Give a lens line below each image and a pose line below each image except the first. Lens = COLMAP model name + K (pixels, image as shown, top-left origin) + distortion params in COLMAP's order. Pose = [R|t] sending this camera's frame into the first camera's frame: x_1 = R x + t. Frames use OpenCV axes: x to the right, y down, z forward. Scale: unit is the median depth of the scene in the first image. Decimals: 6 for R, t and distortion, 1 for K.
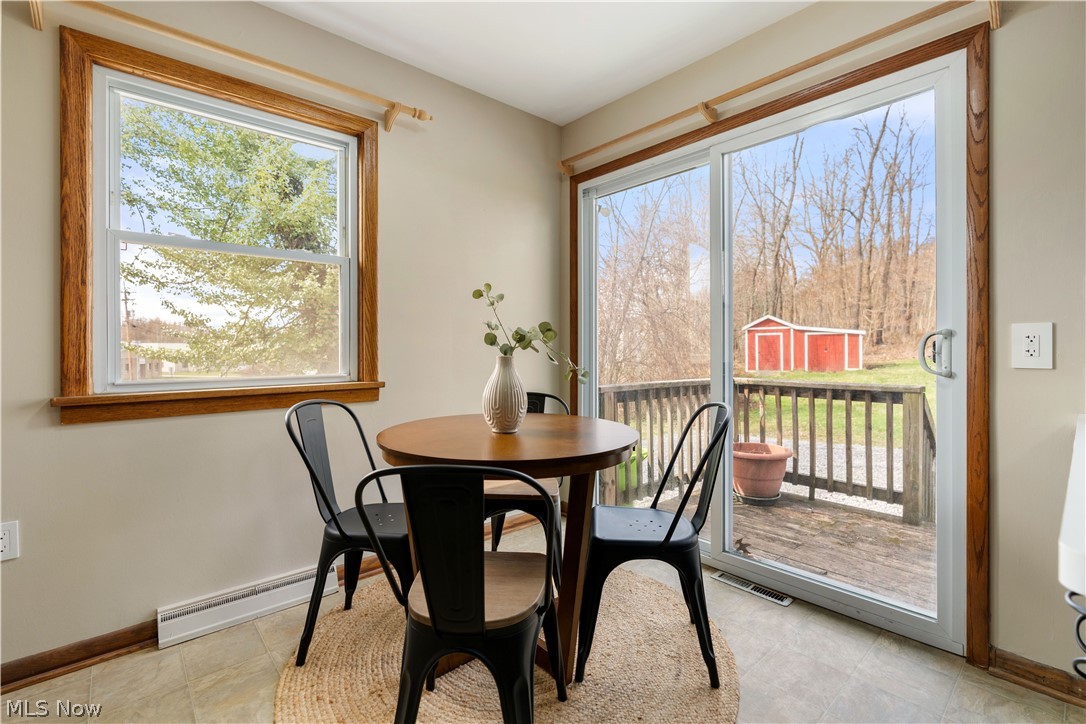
lens RADIAL K [[492.4, 0, 537.4], [0, 492.4, 347.8], [0, 0, 1]] dist [-0.006186, 0.001241]
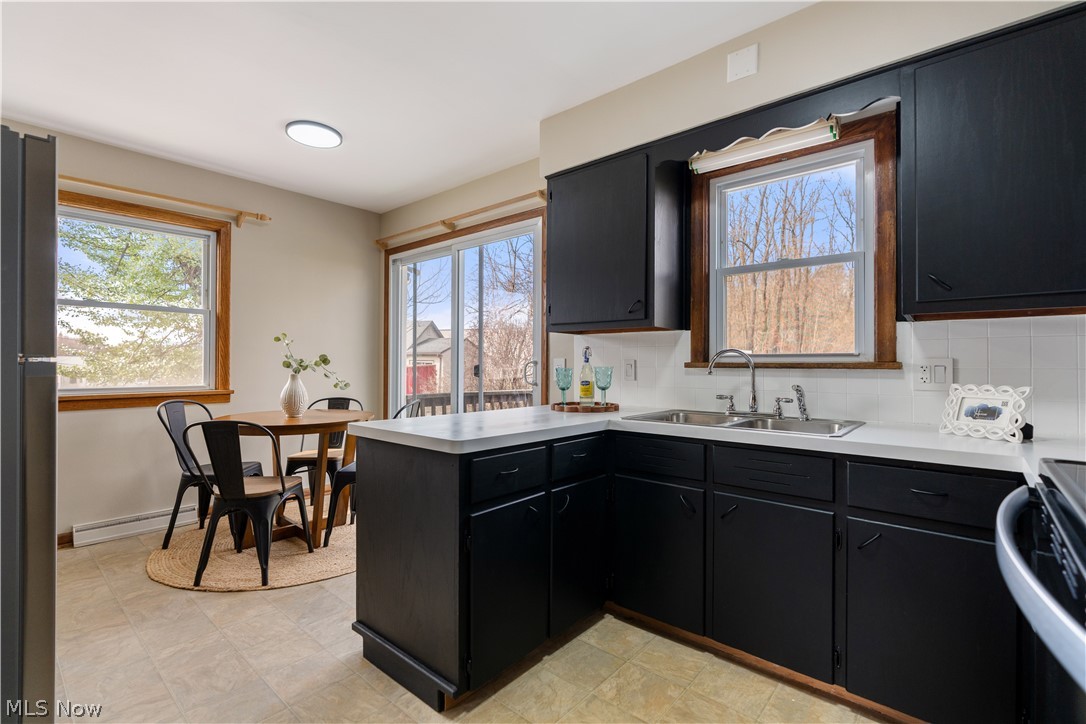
lens RADIAL K [[492.4, 0, 540.9], [0, 492.4, 360.5], [0, 0, 1]] dist [-0.006186, 0.001241]
pose [[0.990317, 0.006384, 0.138680, 0.430385], [-0.005444, 0.999960, -0.007163, -0.017936], [-0.138720, 0.006339, 0.990311, -0.664644]]
